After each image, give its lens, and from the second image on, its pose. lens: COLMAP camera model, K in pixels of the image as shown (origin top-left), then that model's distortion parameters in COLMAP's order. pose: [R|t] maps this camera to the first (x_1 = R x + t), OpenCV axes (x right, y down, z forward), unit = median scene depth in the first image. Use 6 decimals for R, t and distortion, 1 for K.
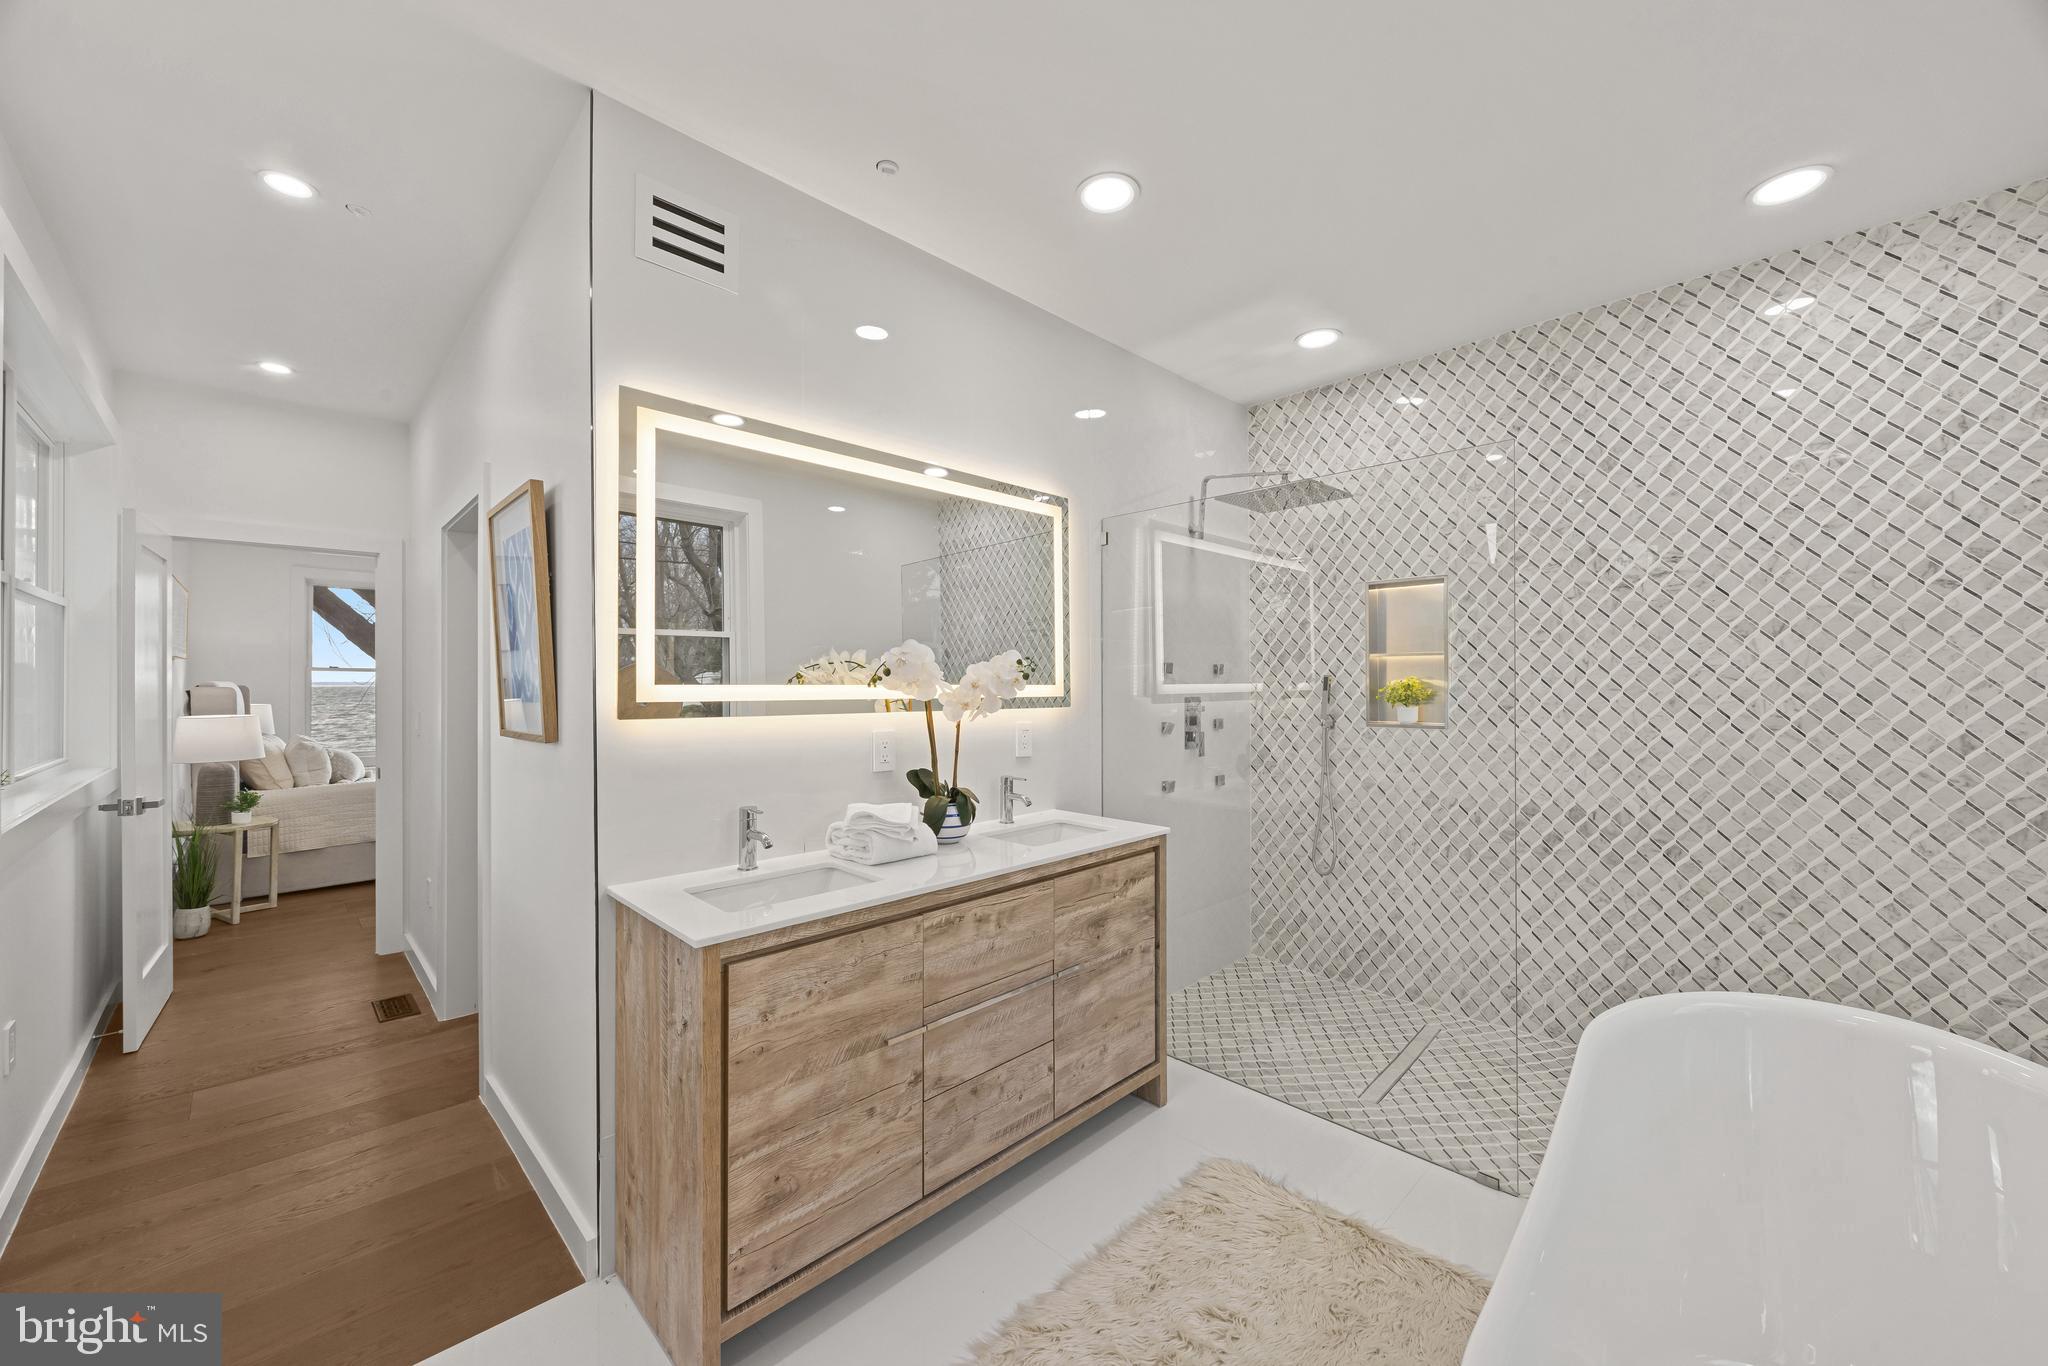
lens RADIAL K [[776.7, 0, 1018.0], [0, 776.7, 677.0], [0, 0, 1]] dist [-0.002229, -0.000014]
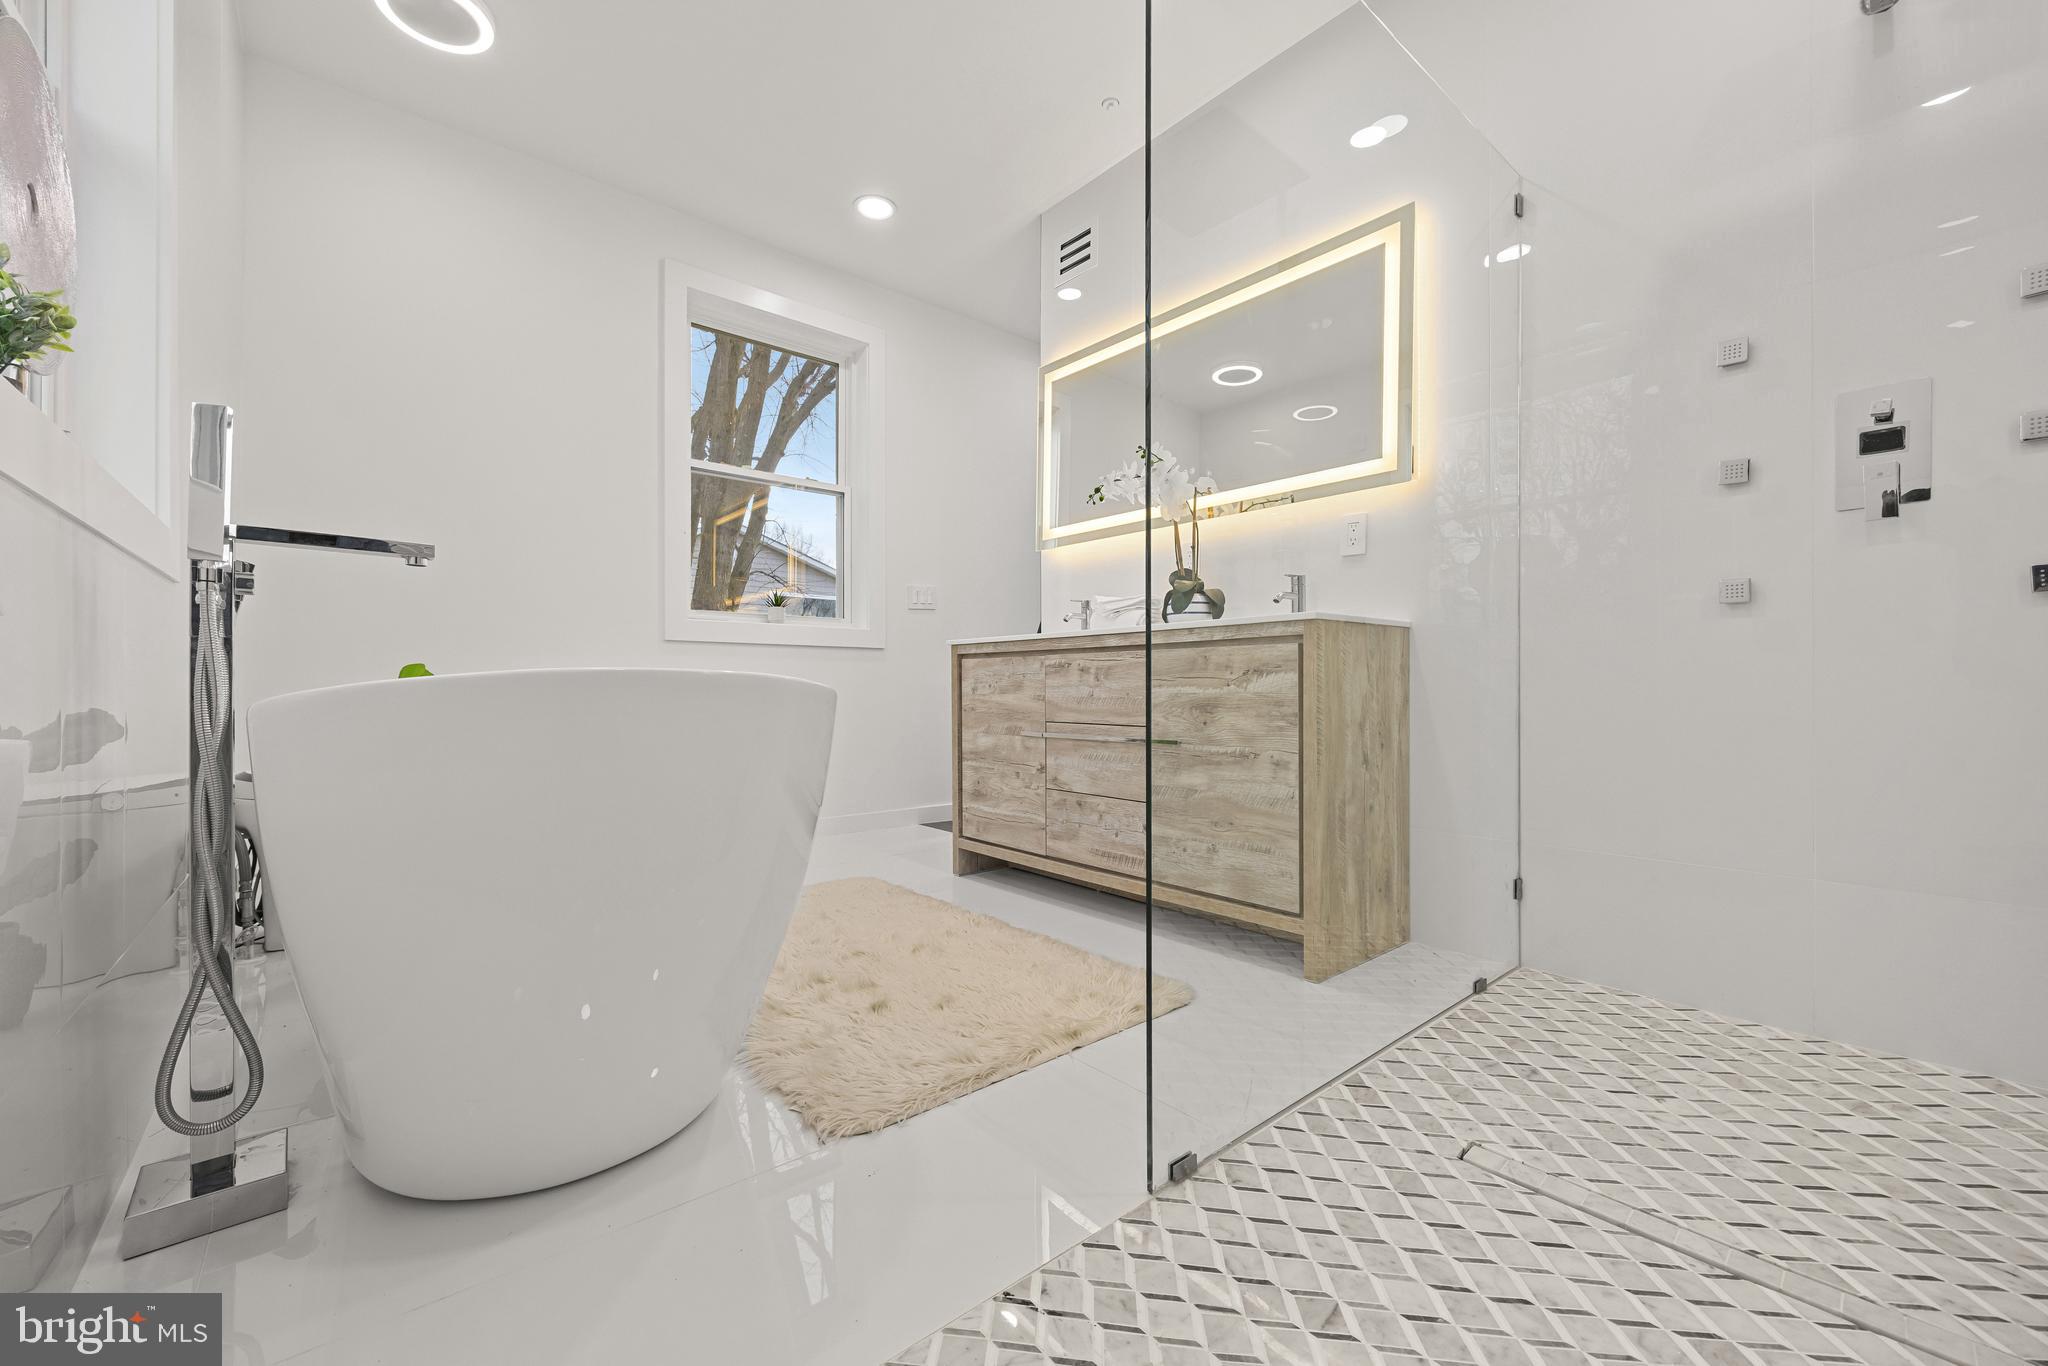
lens RADIAL K [[776.7, 0, 1018.0], [0, 776.7, 677.0], [0, 0, 1]] dist [-0.002229, -0.000014]
pose [[-0.060091, -0.001989, -0.998191, 1.188052], [0.008236, 0.999963, -0.002489, 0.320872], [0.998159, -0.008371, -0.060072, 0.953749]]
